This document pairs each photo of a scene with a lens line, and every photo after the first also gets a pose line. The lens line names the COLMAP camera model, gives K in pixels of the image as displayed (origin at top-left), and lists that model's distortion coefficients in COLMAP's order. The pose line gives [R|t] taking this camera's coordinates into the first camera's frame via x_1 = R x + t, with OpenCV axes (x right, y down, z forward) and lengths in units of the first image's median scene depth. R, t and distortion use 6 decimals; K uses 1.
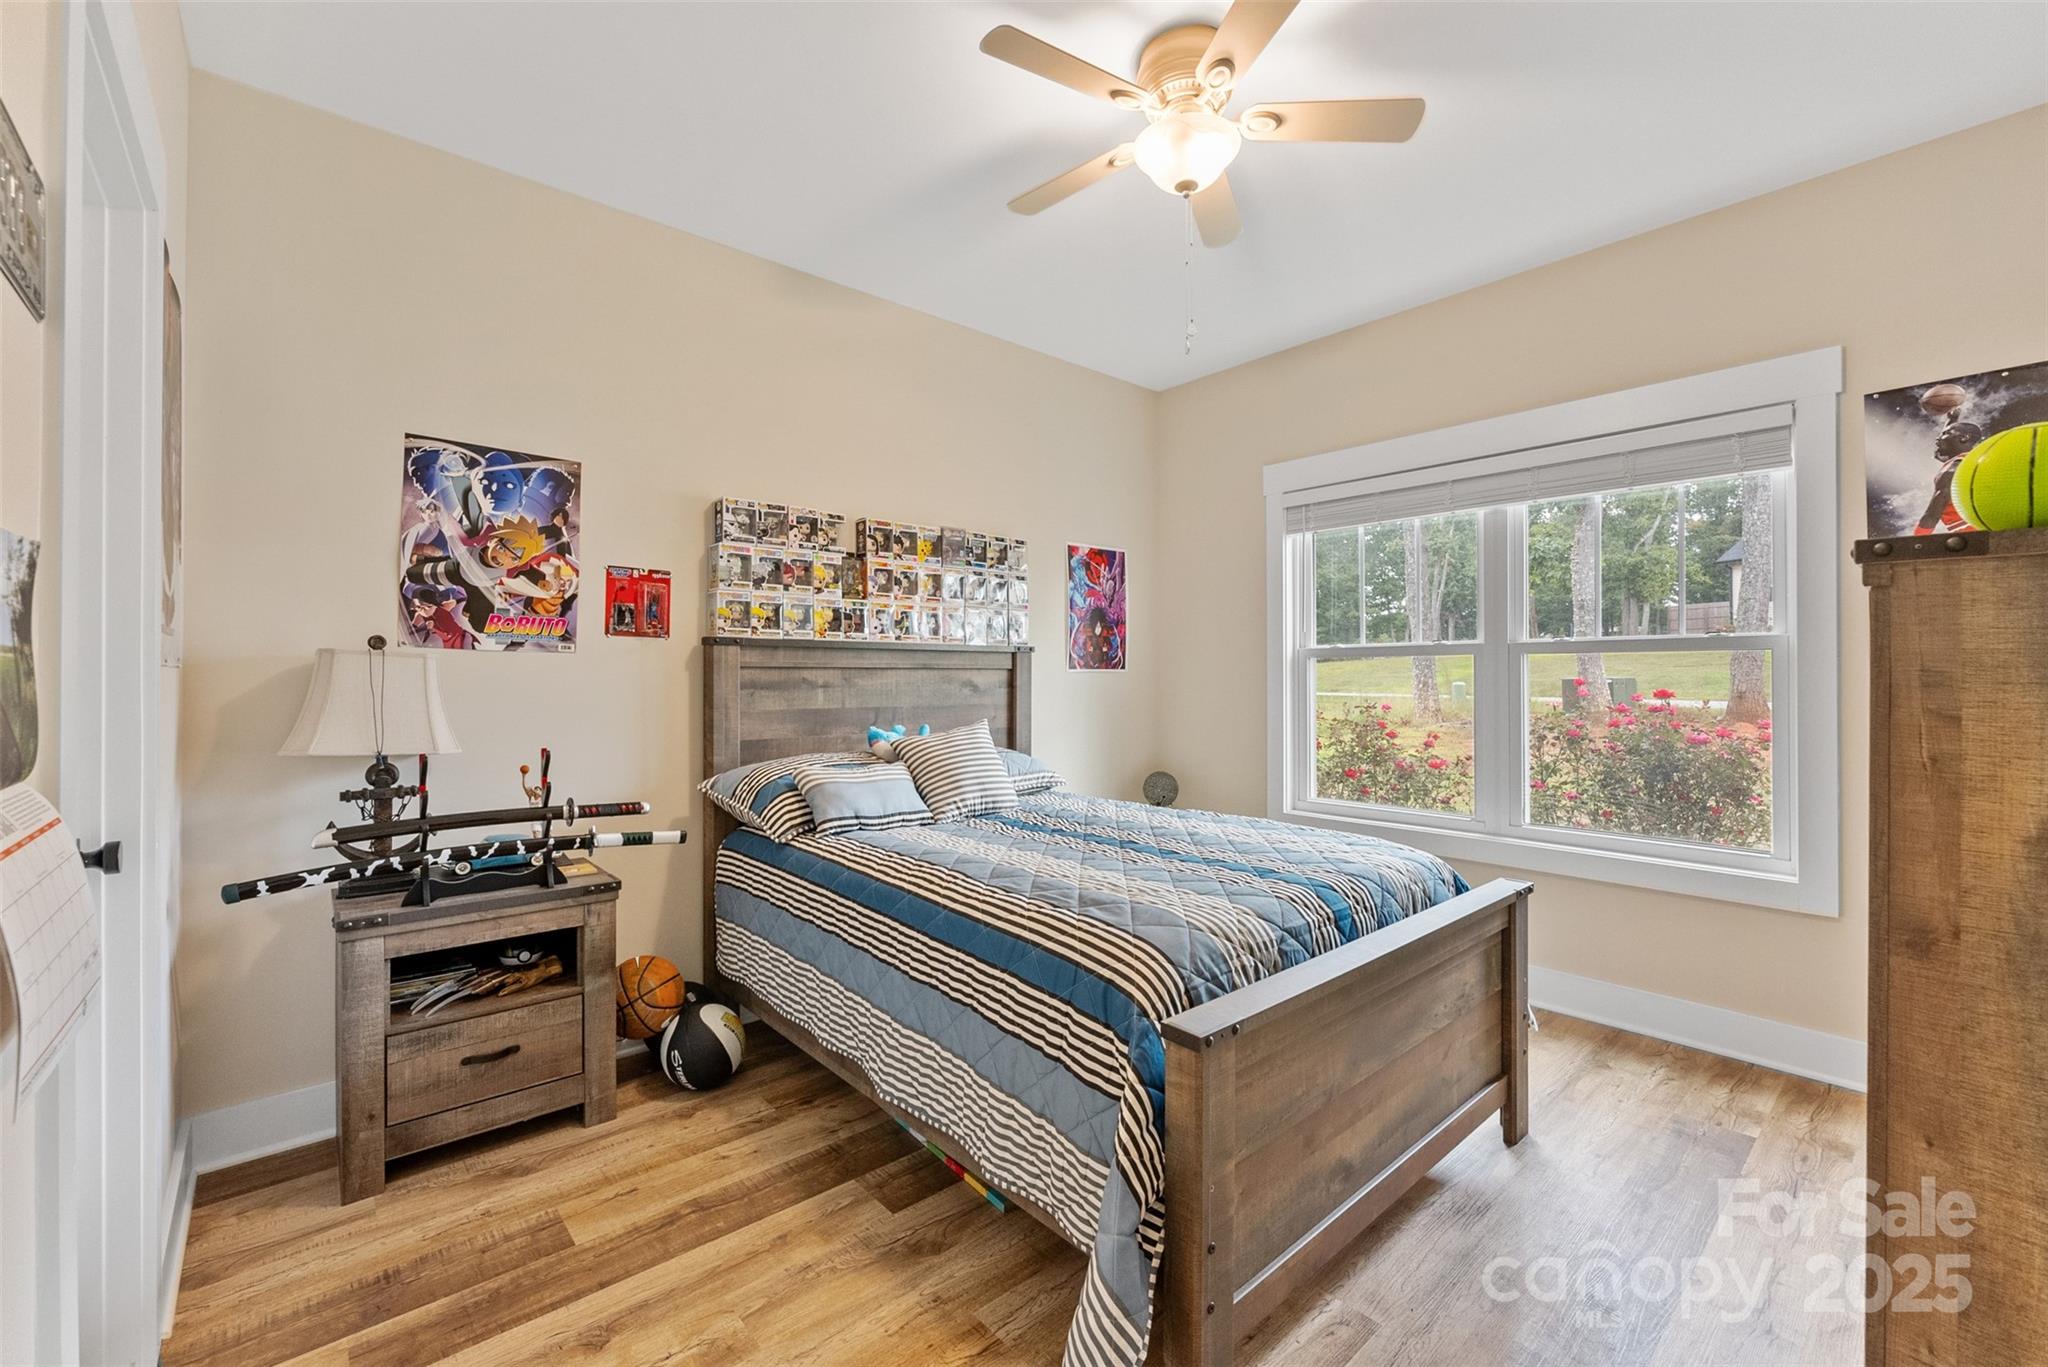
lens RADIAL K [[838.1, 0, 1022.9], [0, 838.1, 680.6], [0, 0, 1]] dist [-0.003440, 0.000345]
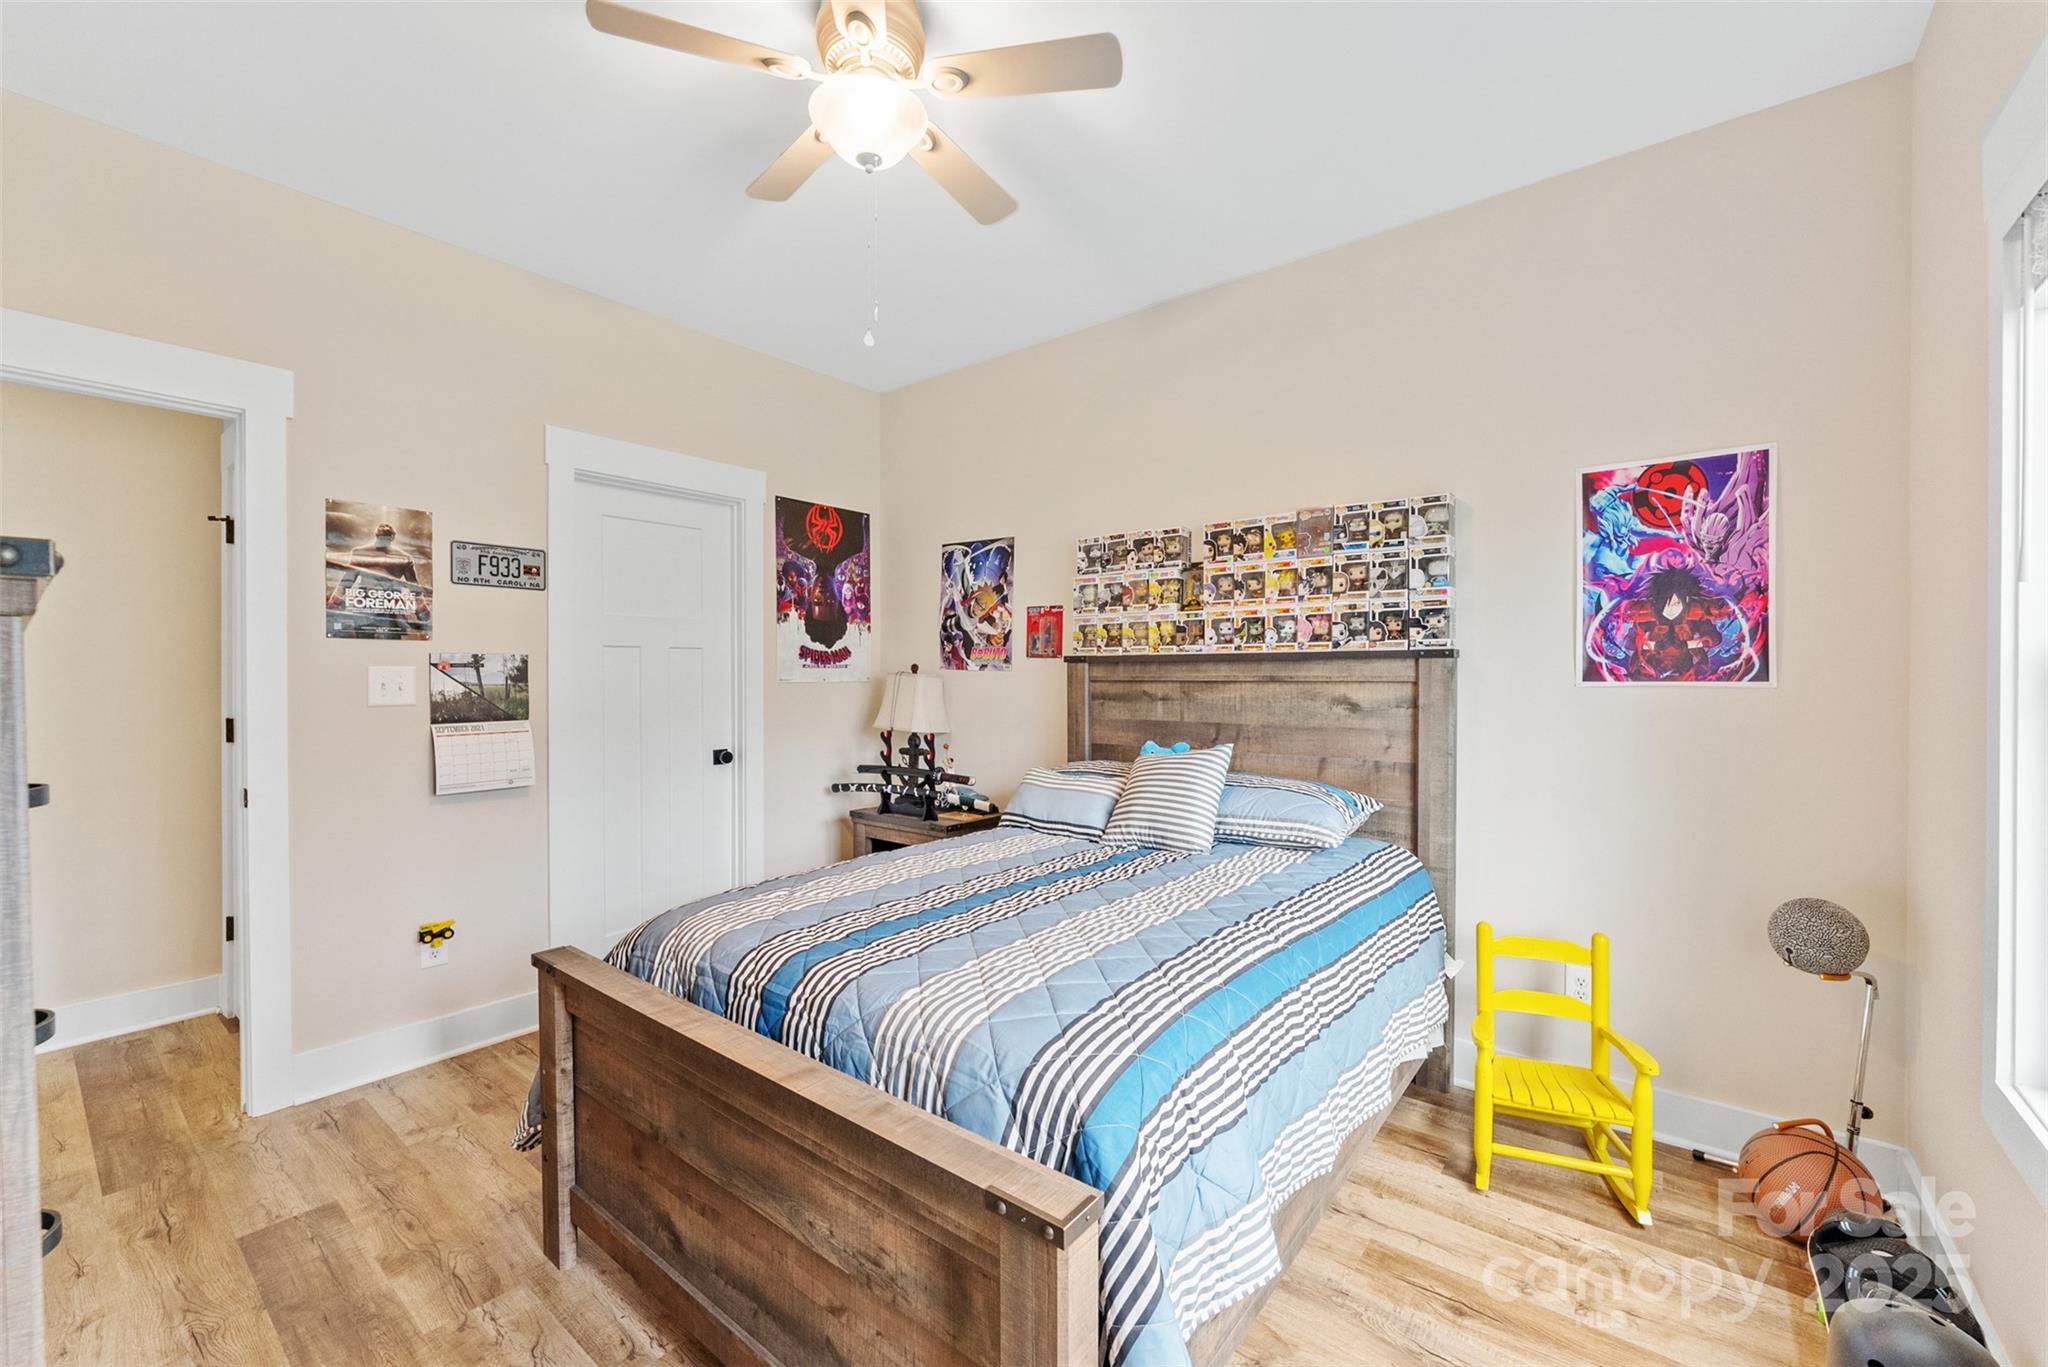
lens RADIAL K [[838.1, 0, 1022.9], [0, 838.1, 680.6], [0, 0, 1]] dist [-0.003440, 0.000345]
pose [[0.177331, 0.003491, -0.984145, 0.775477], [-0.006670, 0.999975, 0.002345, -0.017811], [0.984129, 0.006149, 0.177350, 0.678258]]
